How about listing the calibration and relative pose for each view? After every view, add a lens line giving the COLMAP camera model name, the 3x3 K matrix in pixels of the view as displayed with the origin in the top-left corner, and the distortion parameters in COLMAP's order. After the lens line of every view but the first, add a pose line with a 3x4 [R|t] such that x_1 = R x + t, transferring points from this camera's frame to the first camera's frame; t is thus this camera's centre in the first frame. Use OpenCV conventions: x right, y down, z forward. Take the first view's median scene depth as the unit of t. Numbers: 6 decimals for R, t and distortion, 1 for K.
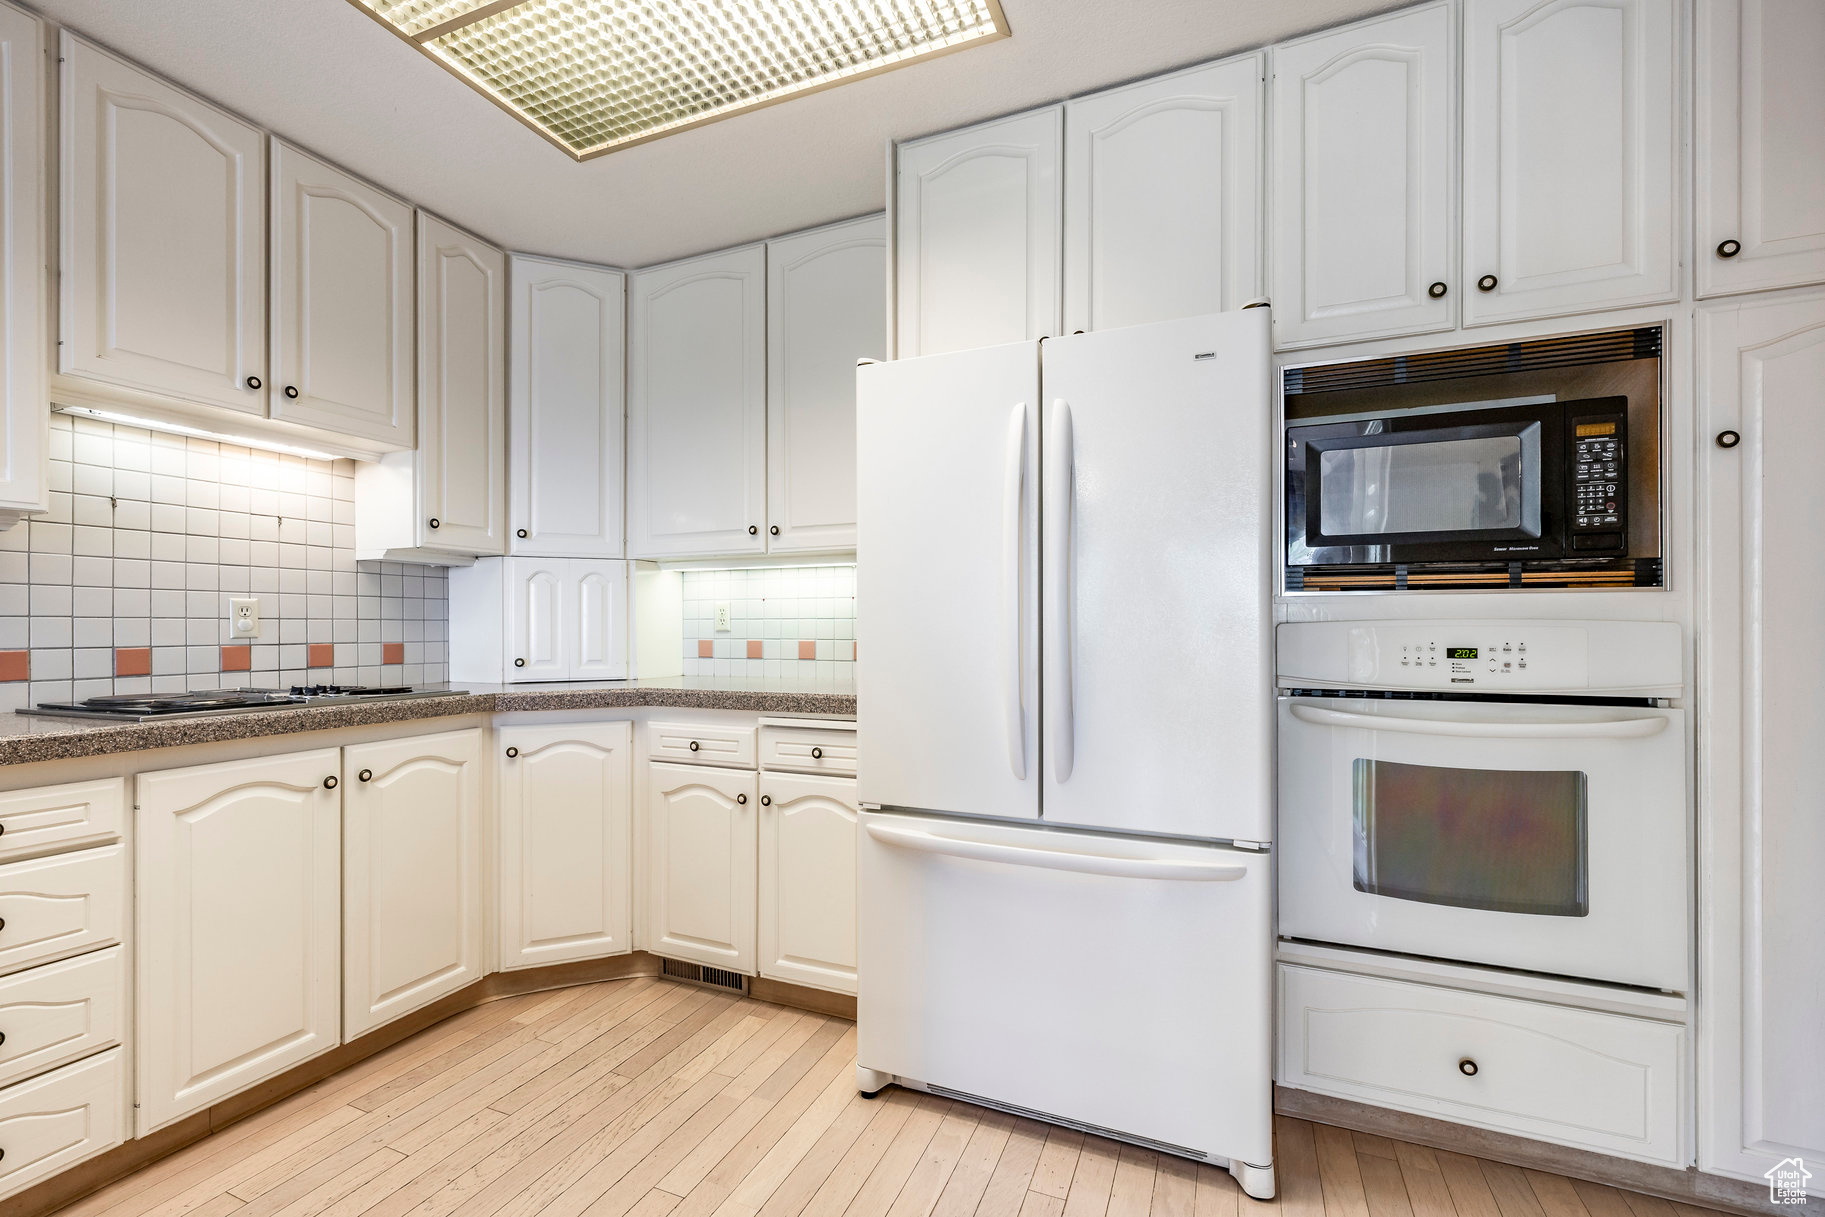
lens RADIAL K [[791.5, 0, 910.6], [0, 791.5, 620.0], [0, 0, 1]] dist [-0.000322, -0.000349]
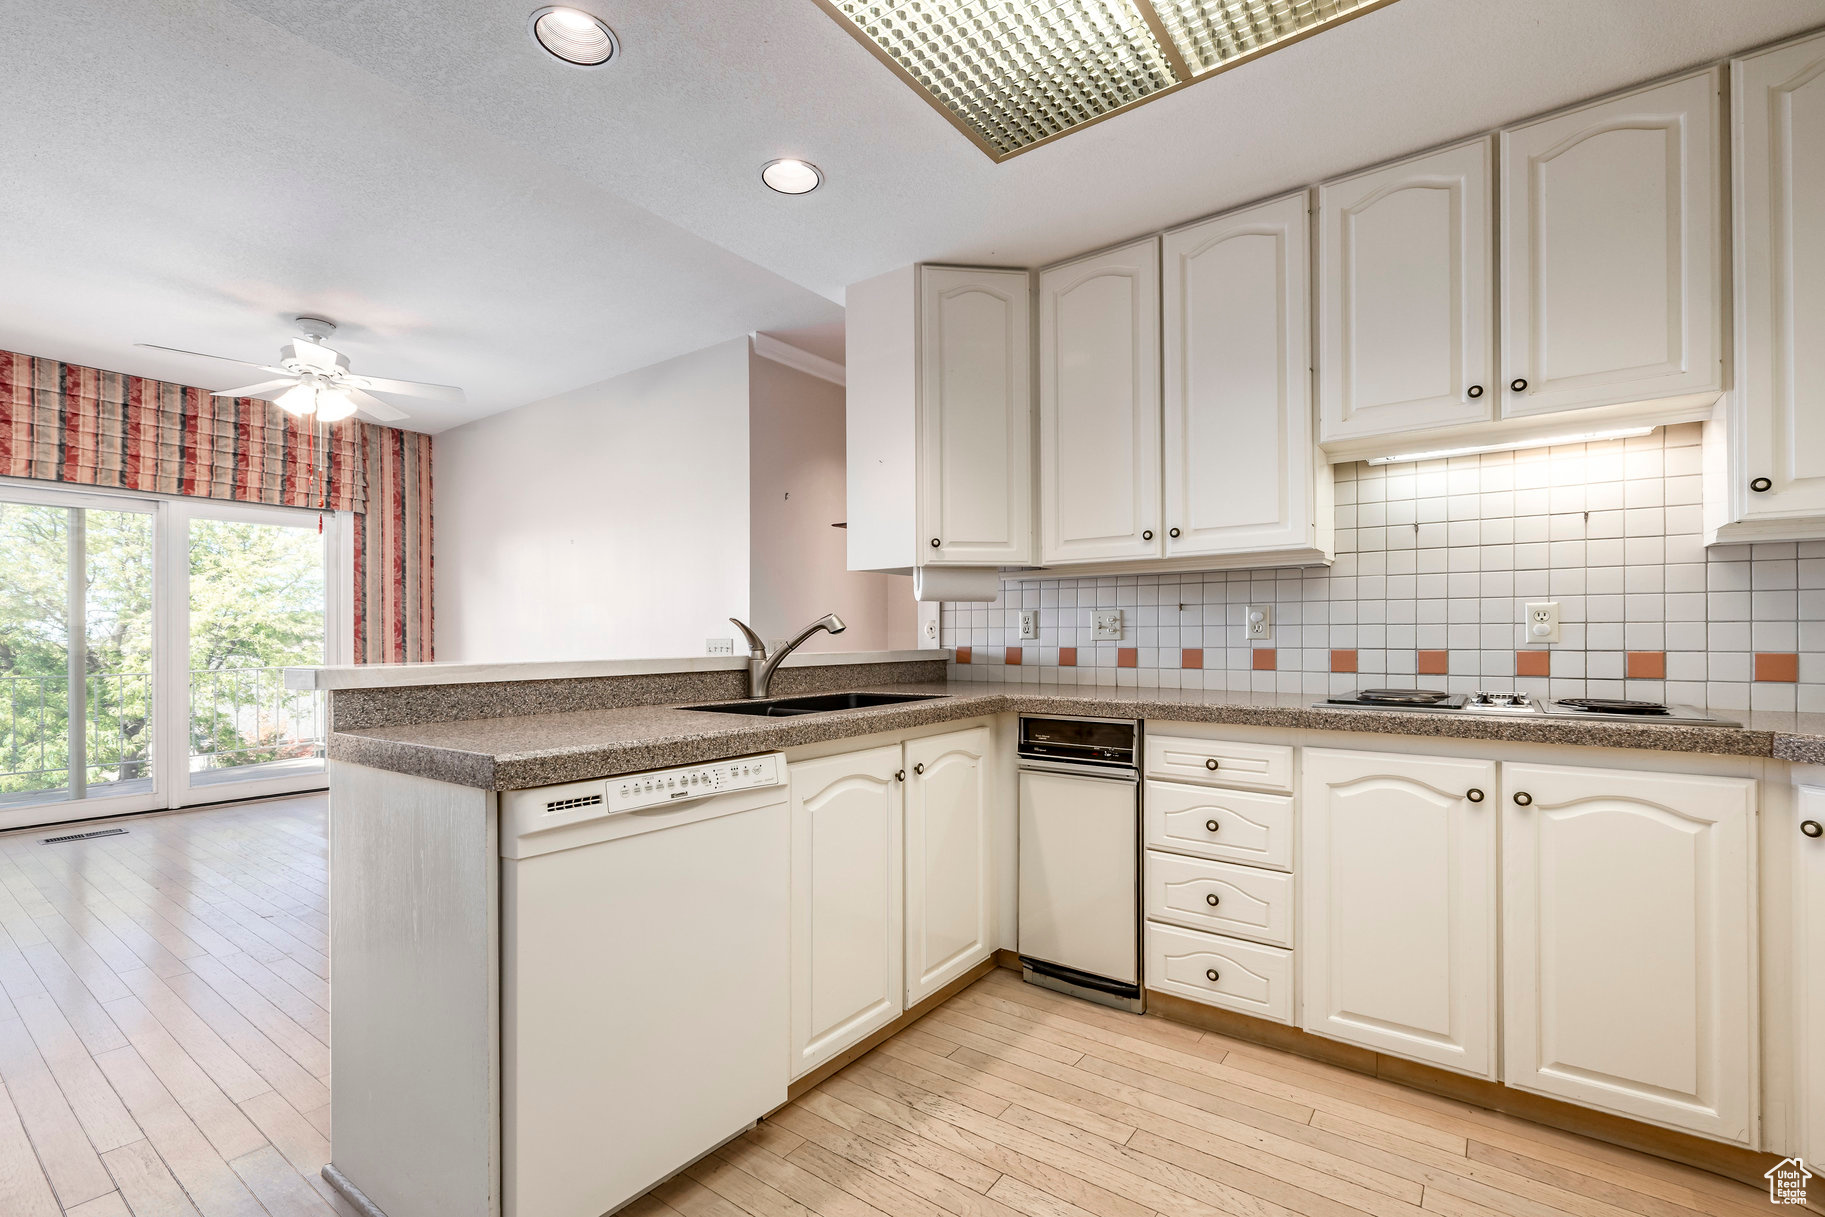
lens RADIAL K [[791.5, 0, 950.2], [0, 791.5, 635.6], [0, 0, 1]] dist [-0.000322, -0.000349]
pose [[-0.210875, 0.004388, -0.977503, 0.295871], [0.011796, 0.999929, 0.001944, 0.003580], [0.977442, -0.011120, -0.210912, 0.530264]]
